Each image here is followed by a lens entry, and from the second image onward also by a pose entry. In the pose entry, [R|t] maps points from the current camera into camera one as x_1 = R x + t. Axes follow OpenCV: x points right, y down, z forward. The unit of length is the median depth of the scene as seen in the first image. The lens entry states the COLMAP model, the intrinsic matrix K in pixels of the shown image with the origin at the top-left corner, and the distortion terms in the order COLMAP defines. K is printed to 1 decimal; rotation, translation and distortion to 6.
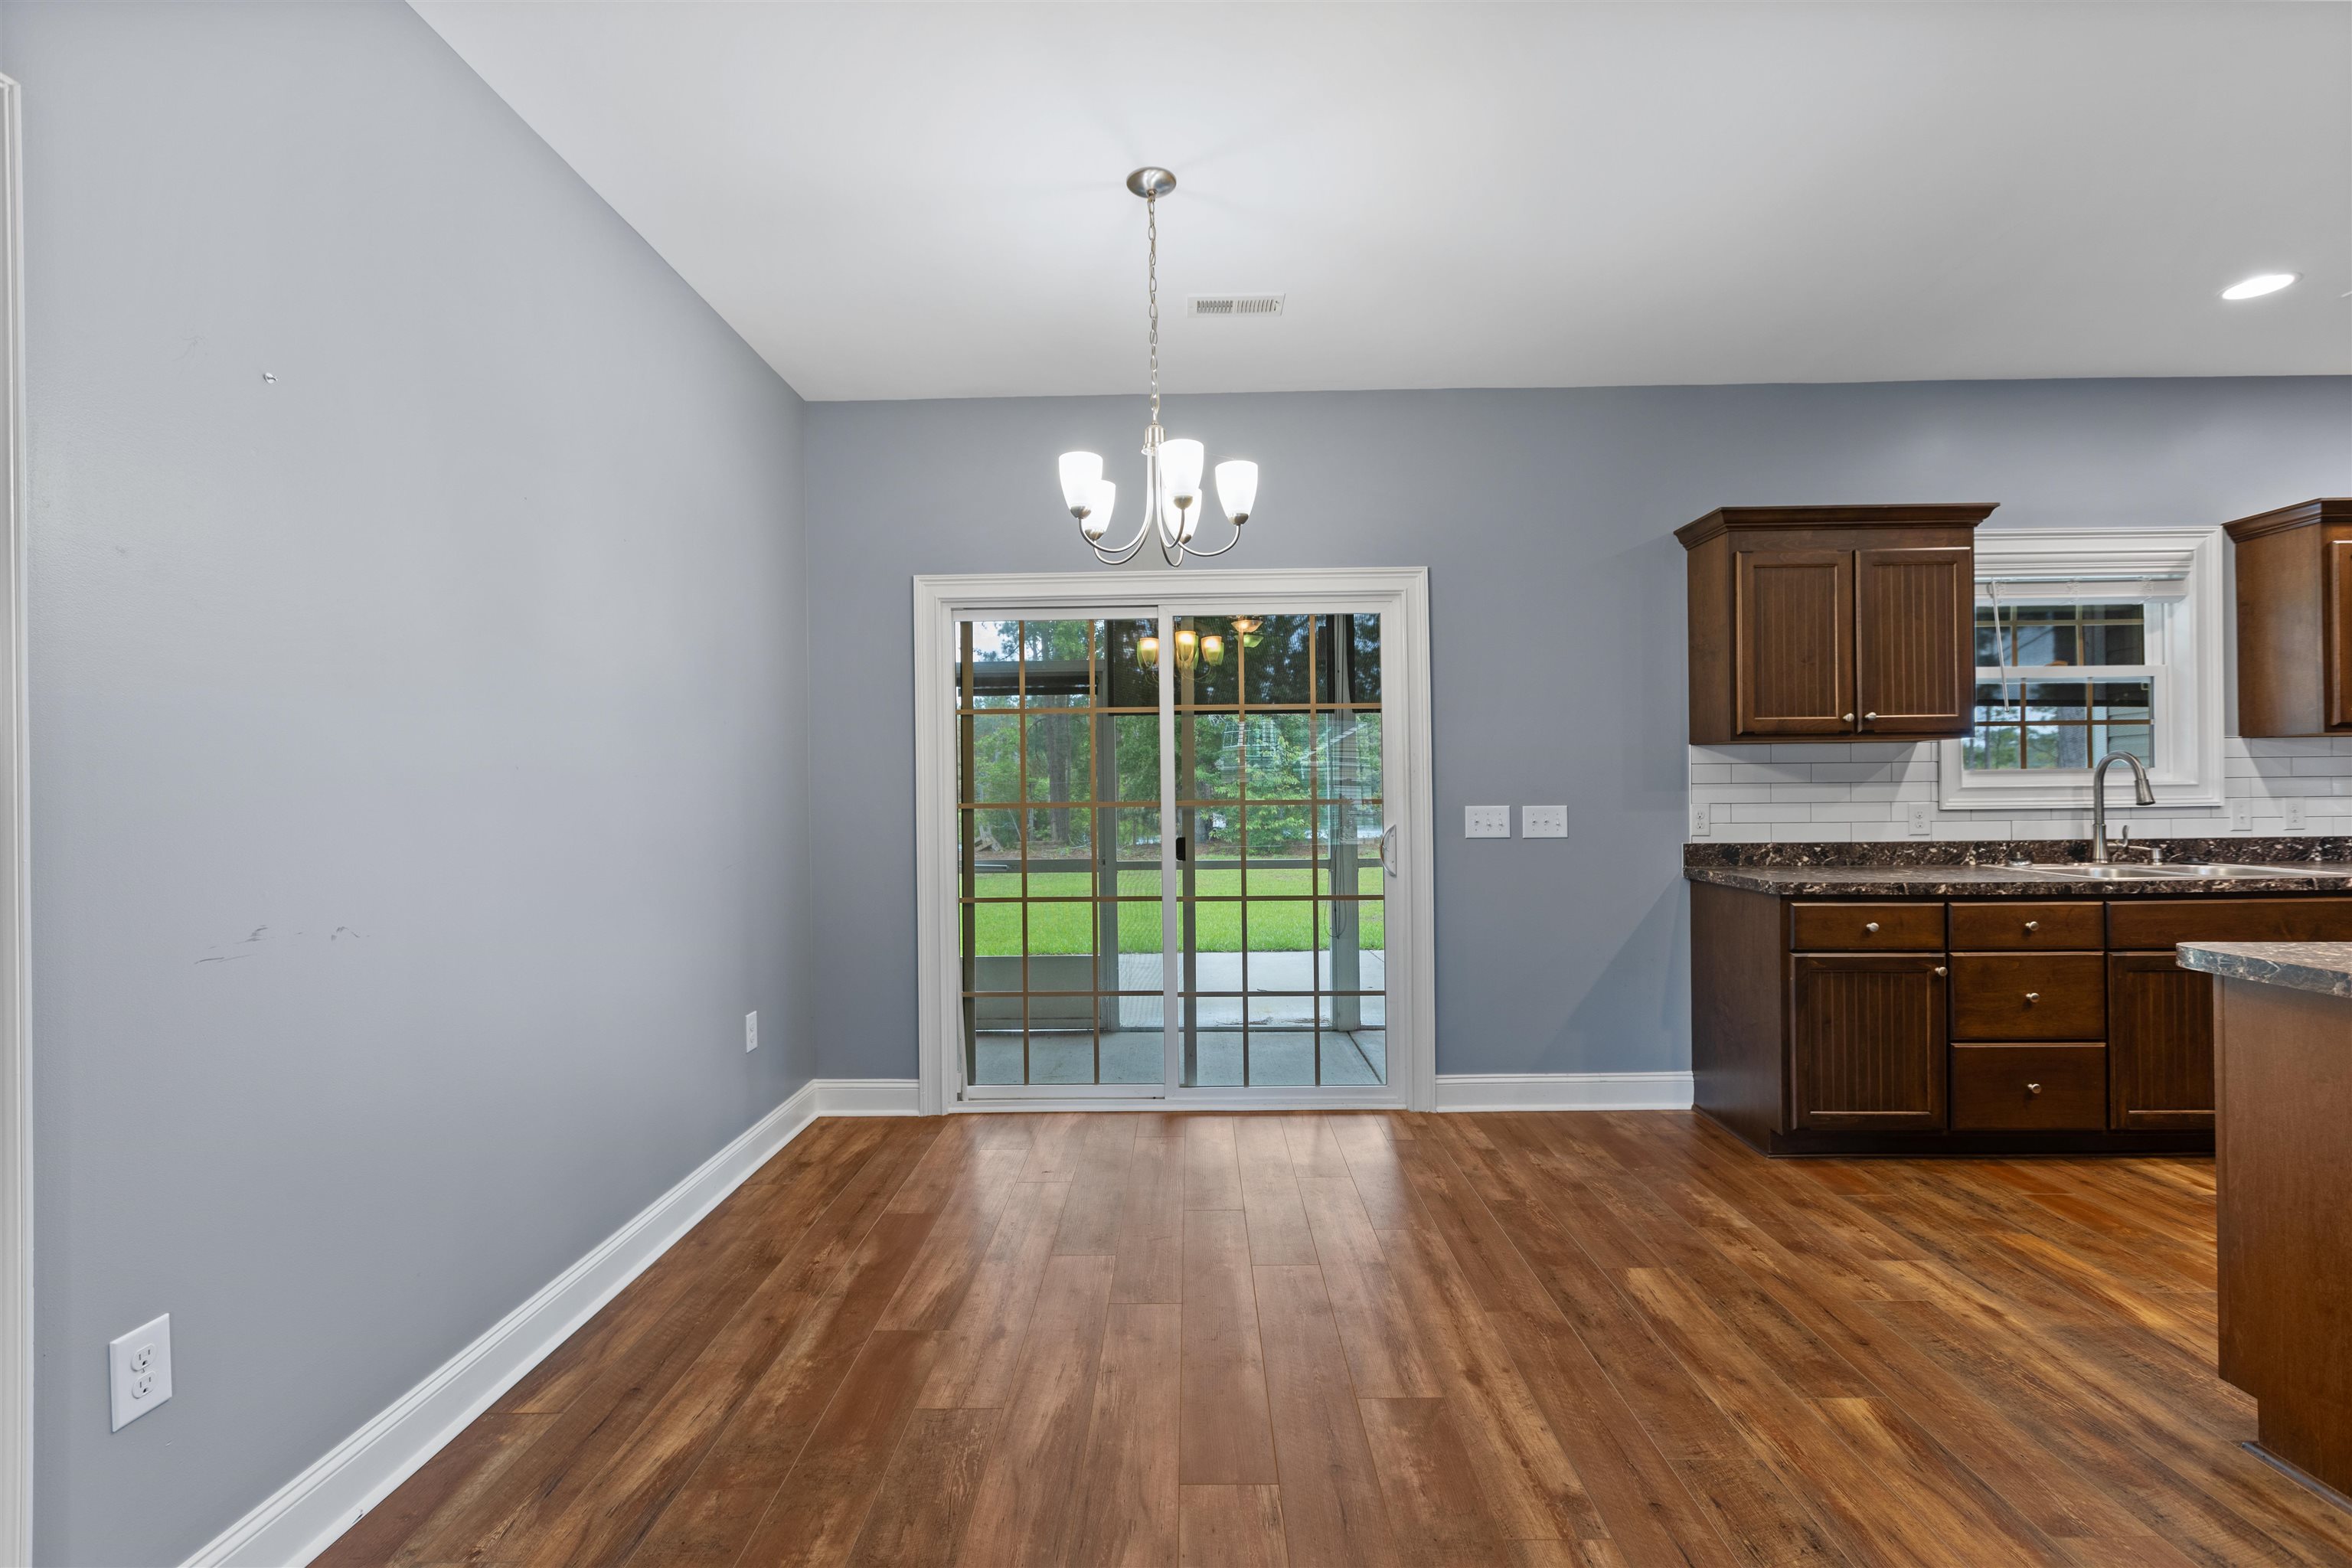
lens RADIAL K [[1046.2, 0, 1189.5], [0, 1046.2, 785.5], [0, 0, 1]] dist [0.006372, -0.002840]
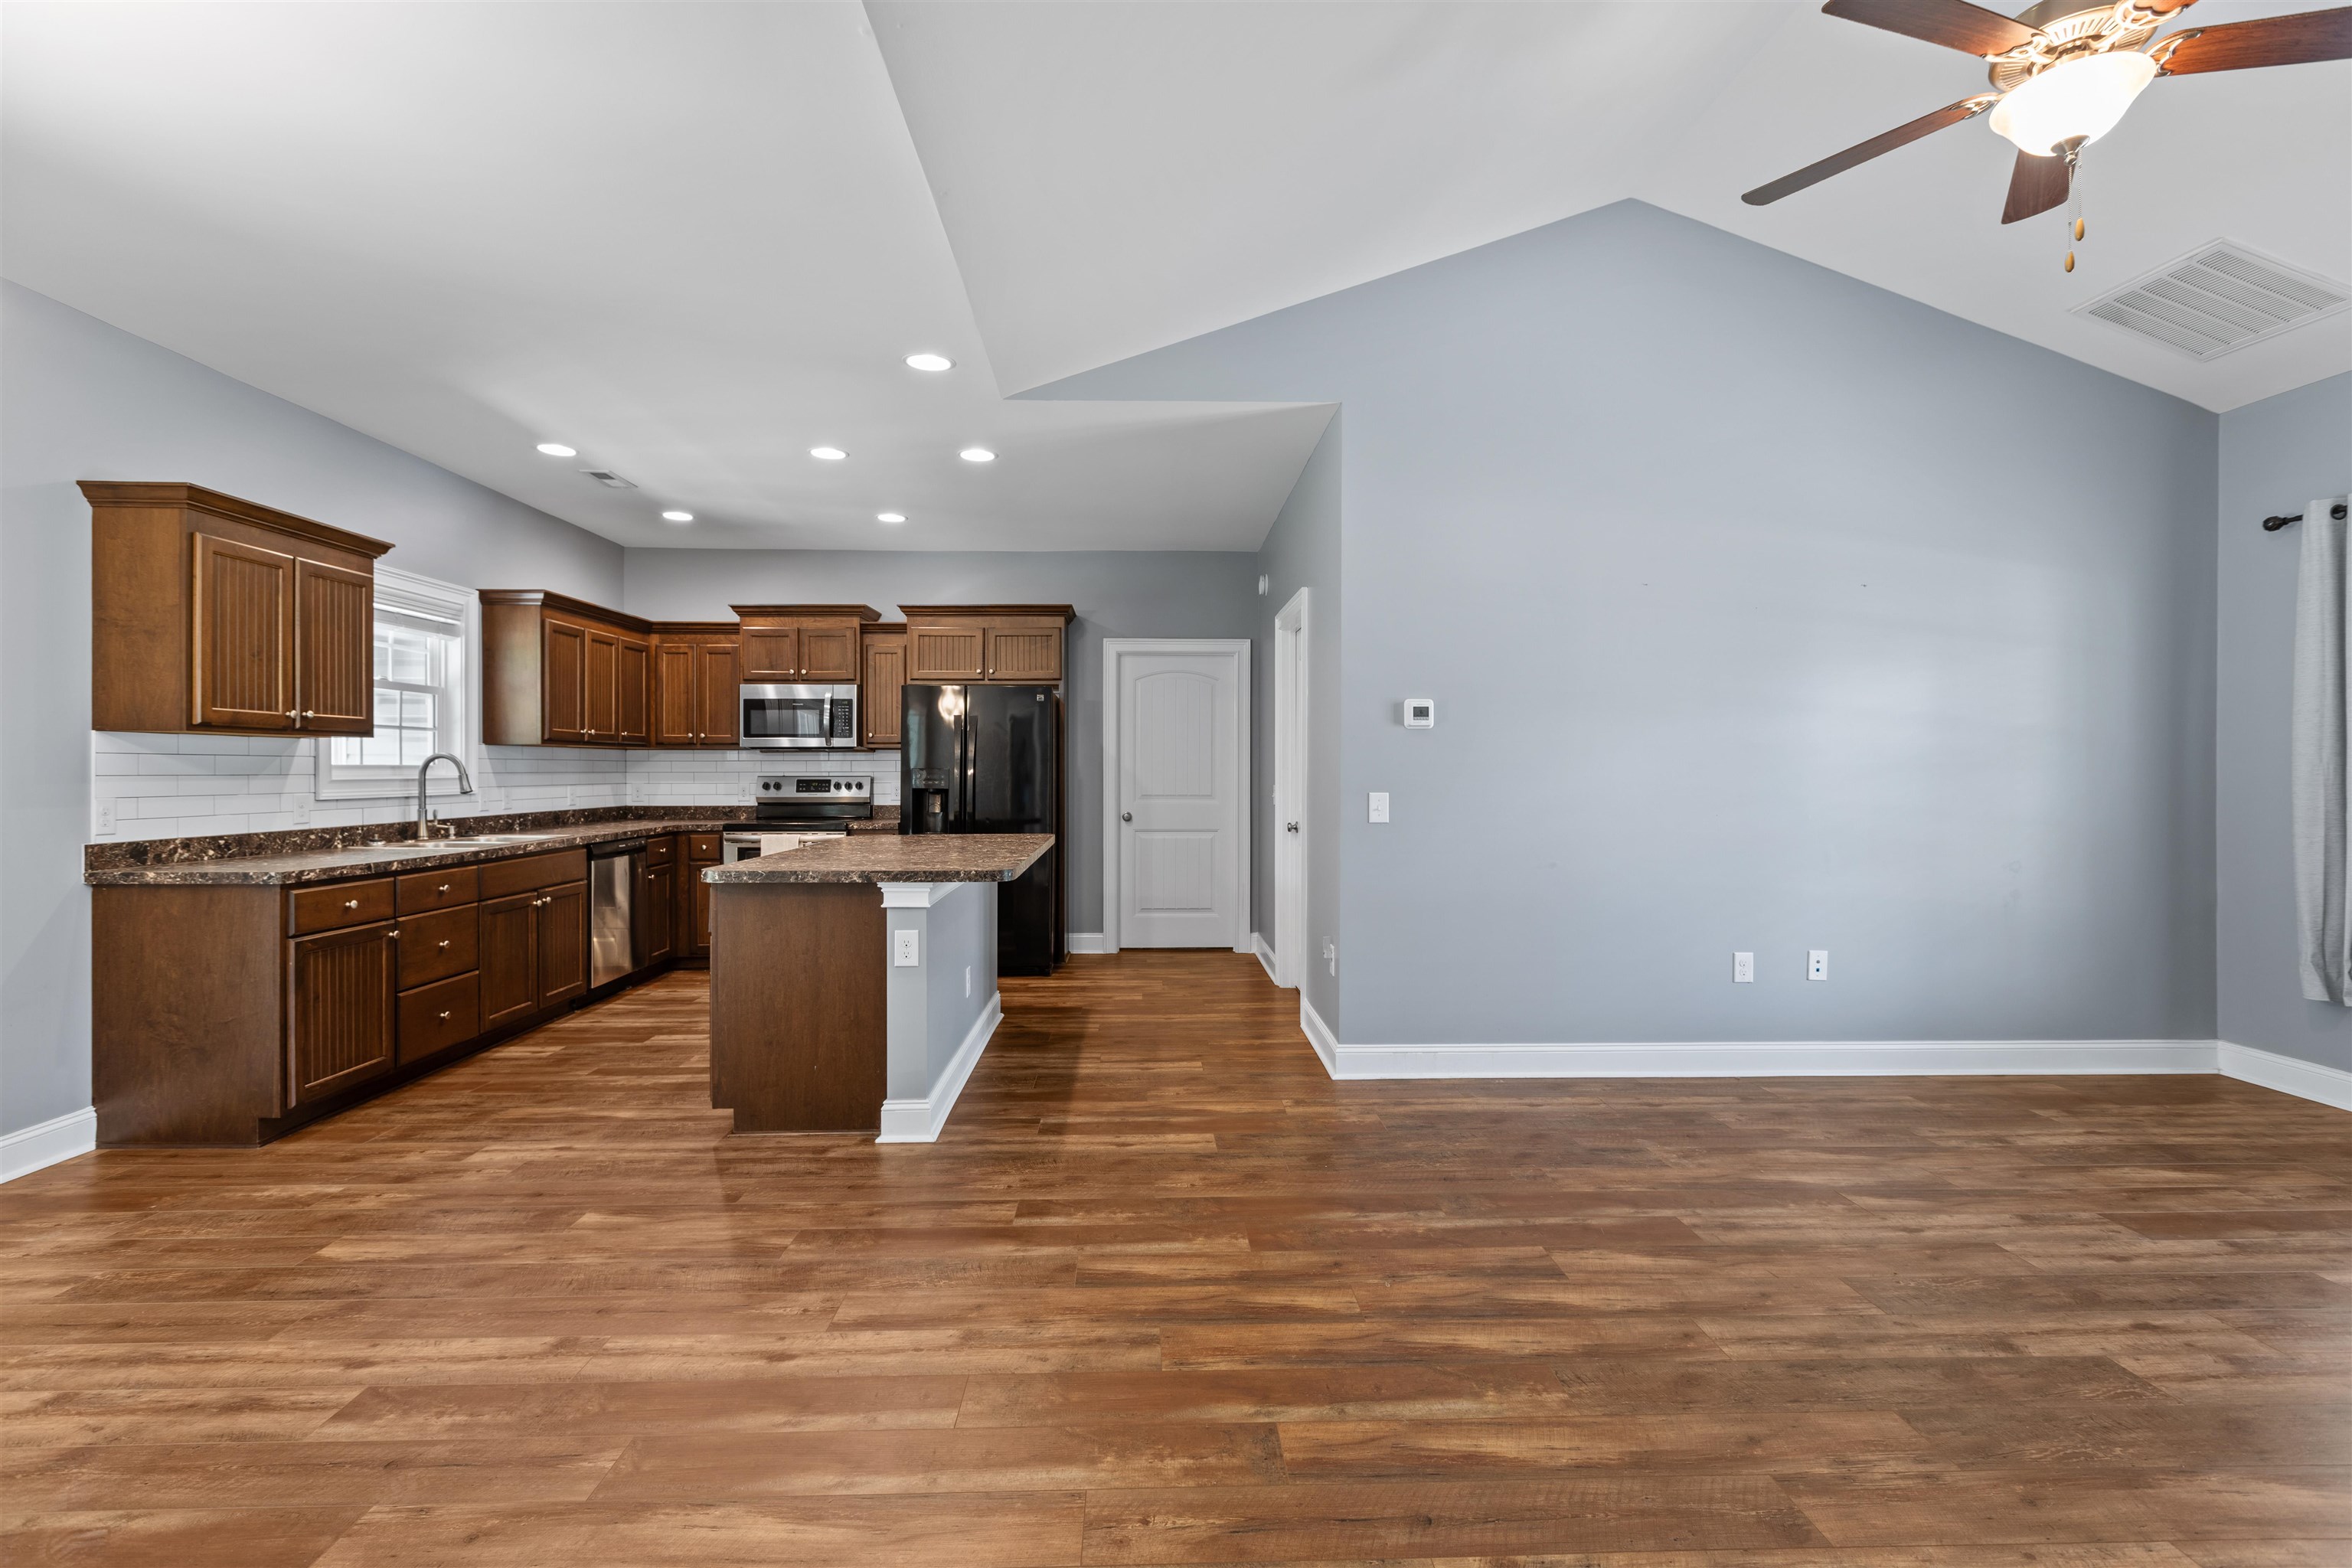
lens RADIAL K [[1046.2, 0, 1161.0], [0, 1046.2, 774.2], [0, 0, 1]] dist [0.006372, -0.002840]
pose [[-0.030838, 0.005720, 0.999508, -0.449288], [-0.005080, 0.999970, -0.005880, -0.002216], [-0.999511, -0.005259, -0.030808, 0.152930]]
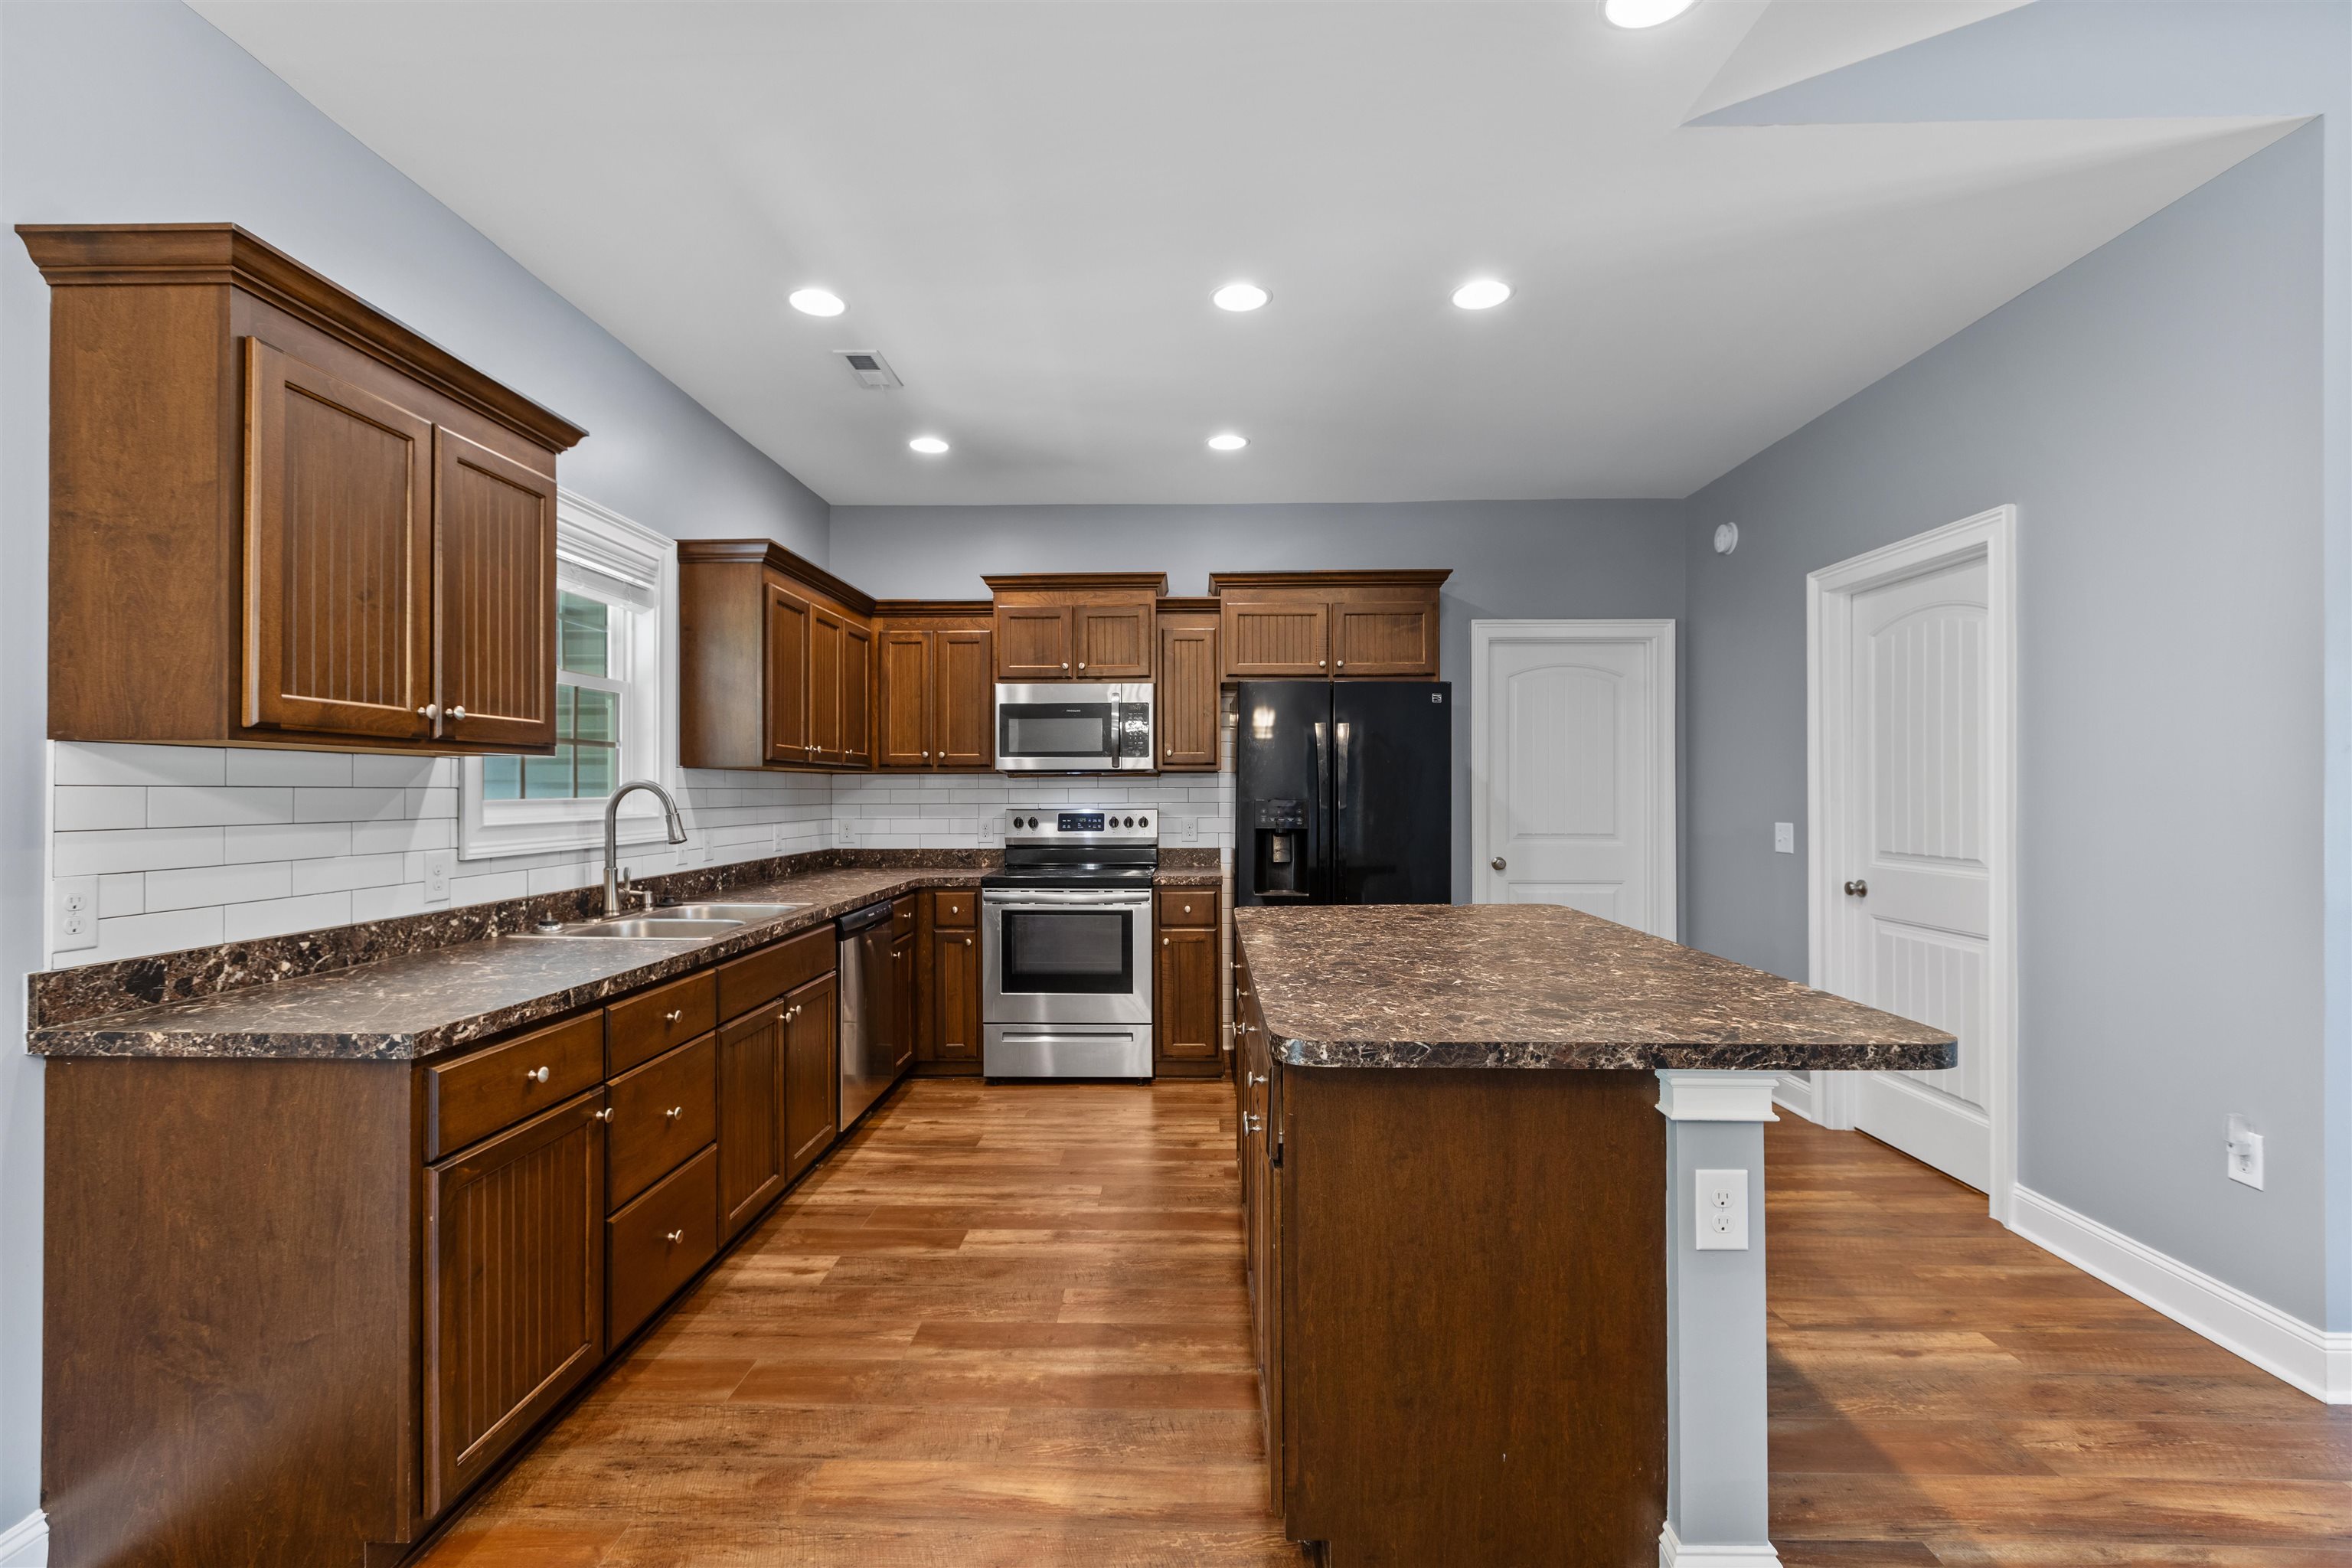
lens RADIAL K [[1046.2, 0, 1165.9], [0, 1046.2, 787.1], [0, 0, 1]] dist [0.006372, -0.002840]
pose [[0.025828, 0.014119, 0.999567, 0.066203], [-0.003757, 0.999895, -0.014027, -0.016656], [-0.999659, -0.003393, 0.025878, 0.573085]]
